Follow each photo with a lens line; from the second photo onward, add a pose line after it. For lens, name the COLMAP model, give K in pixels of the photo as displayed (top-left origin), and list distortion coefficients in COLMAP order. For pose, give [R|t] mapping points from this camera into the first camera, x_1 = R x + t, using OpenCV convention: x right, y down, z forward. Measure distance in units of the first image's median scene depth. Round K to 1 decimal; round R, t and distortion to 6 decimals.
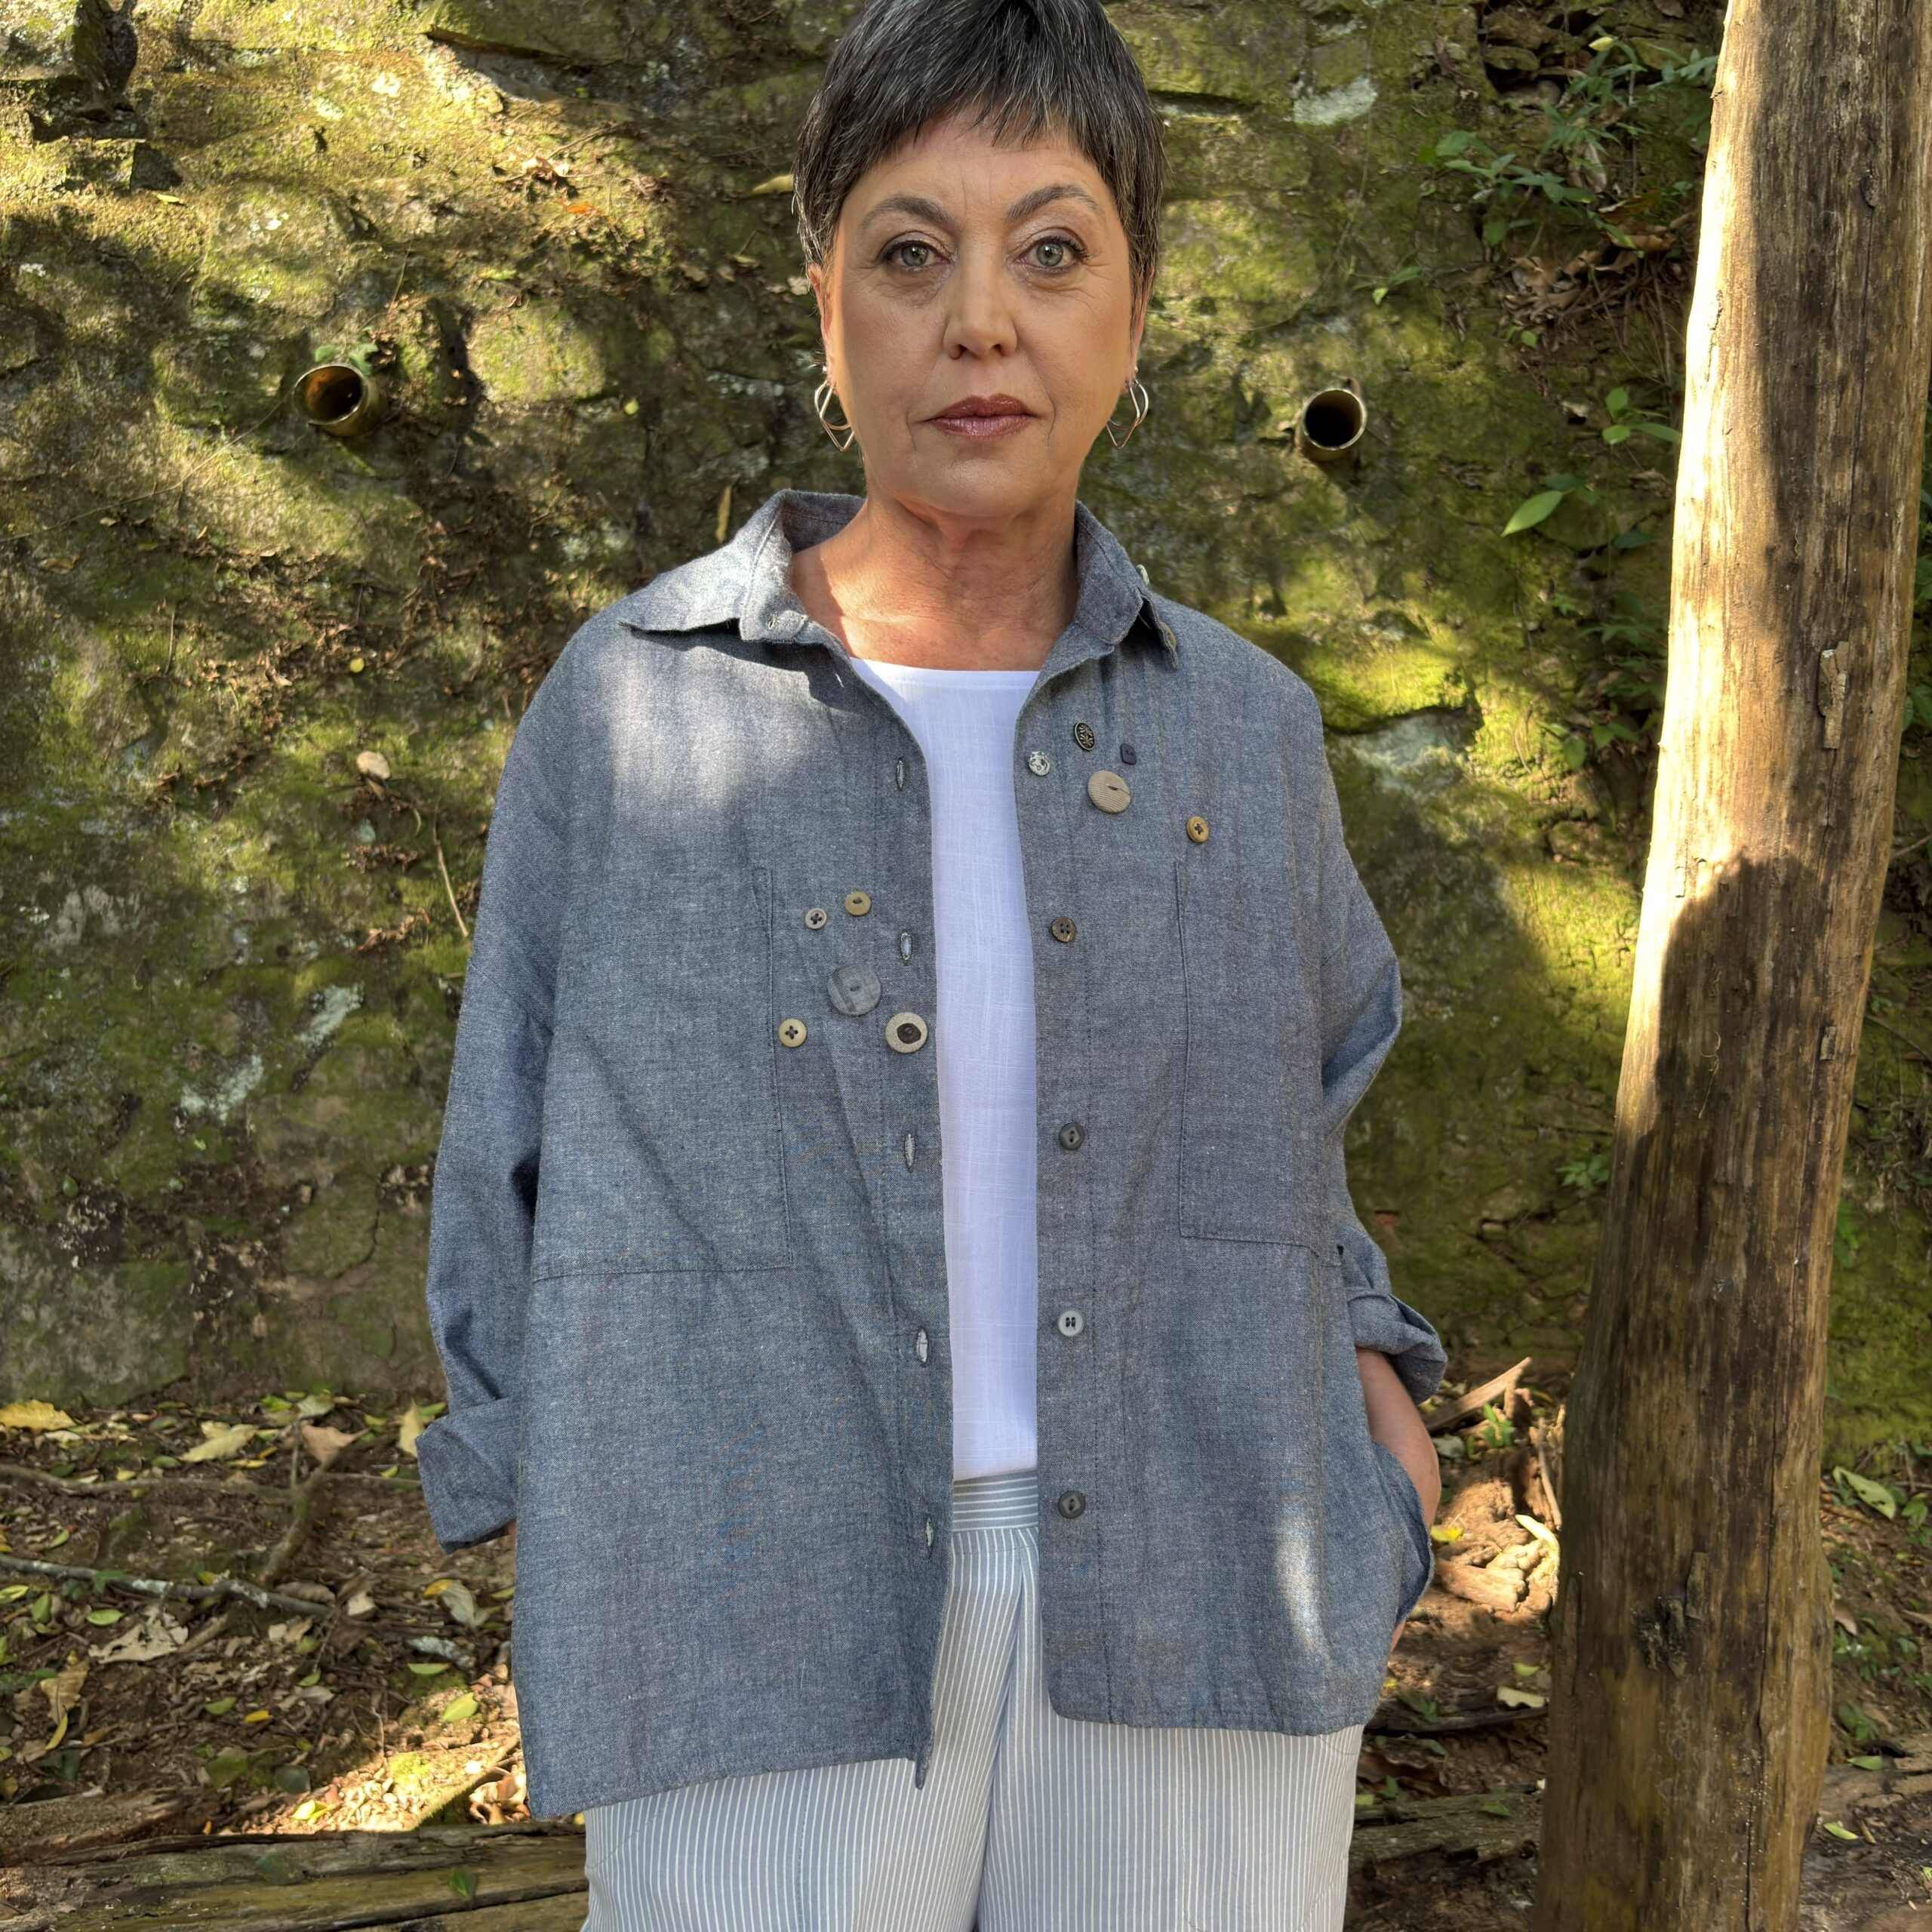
lens RADIAL K [[1830.7, 0, 1030.7], [0, 1830.7, 967.8], [0, 0, 1]] dist [0.006579, 0.009012]
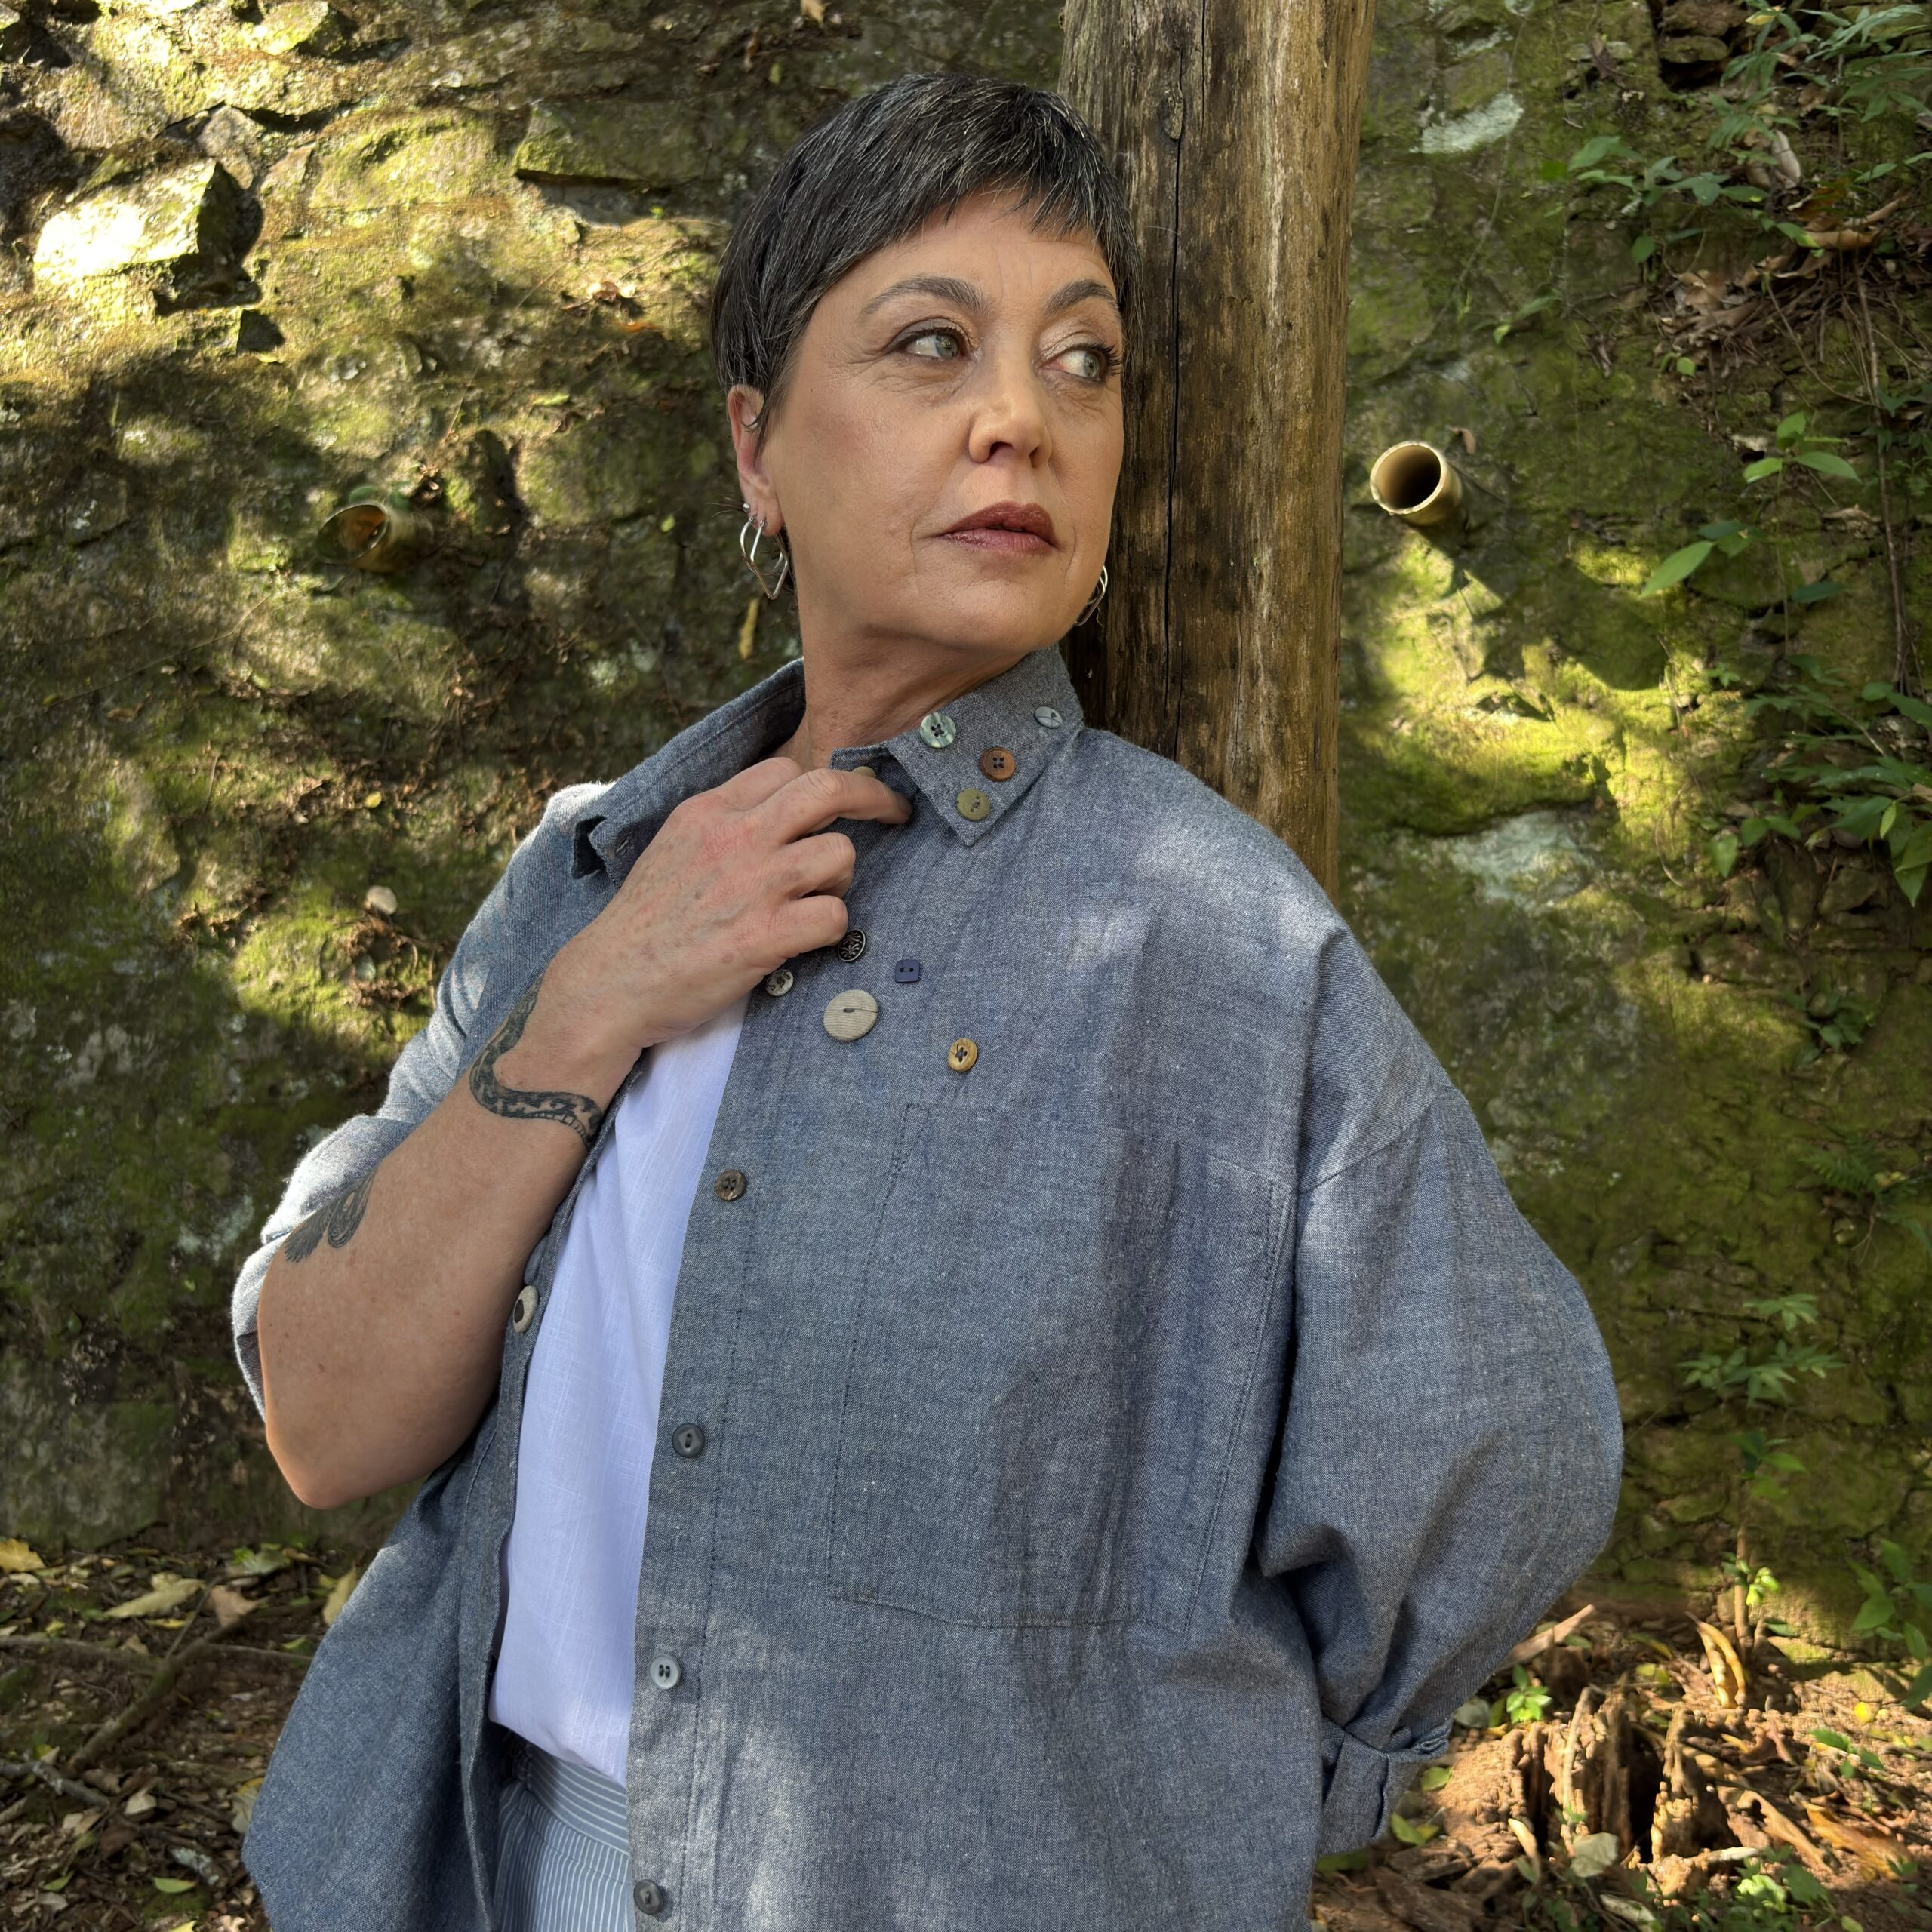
lens RADIAL K [[1880.8, 0, 966.0], [0, 1880.8, 962.0], [0, 0, 1]] dist [0.001607, 0.015058]
pose [[0.965781, -0.012250, -0.259071, 0.186136], [-0.002911, 0.998309, -0.058055, -0.017410], [0.259344, 0.056822, 0.964112, 0.096404]]
